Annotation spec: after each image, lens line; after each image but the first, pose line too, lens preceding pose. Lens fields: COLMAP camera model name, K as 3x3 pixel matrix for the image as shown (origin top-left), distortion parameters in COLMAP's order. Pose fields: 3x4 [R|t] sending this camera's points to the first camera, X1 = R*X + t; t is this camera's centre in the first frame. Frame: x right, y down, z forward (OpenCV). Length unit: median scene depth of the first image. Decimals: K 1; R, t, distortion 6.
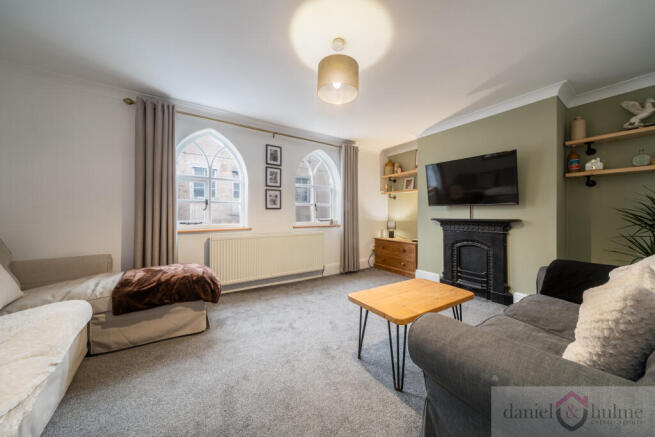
lens RADIAL K [[220.3, 0, 325.1], [0, 220.3, 217.3], [0, 0, 1]] dist [0.001151, 0.000049]
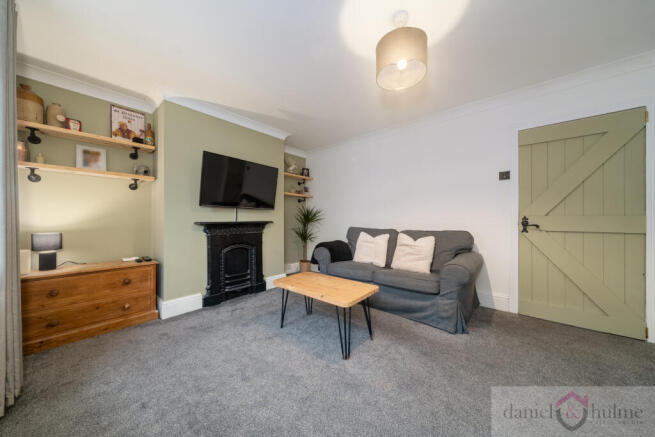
lens RADIAL K [[220.3, 0, 325.1], [0, 220.3, 217.3], [0, 0, 1]] dist [0.001151, 0.000049]
pose [[-0.268031, -0.009274, 0.963366, -0.364460], [0.003864, 0.999935, 0.010701, -0.019087], [-0.963403, 0.006591, -0.267977, 0.792383]]
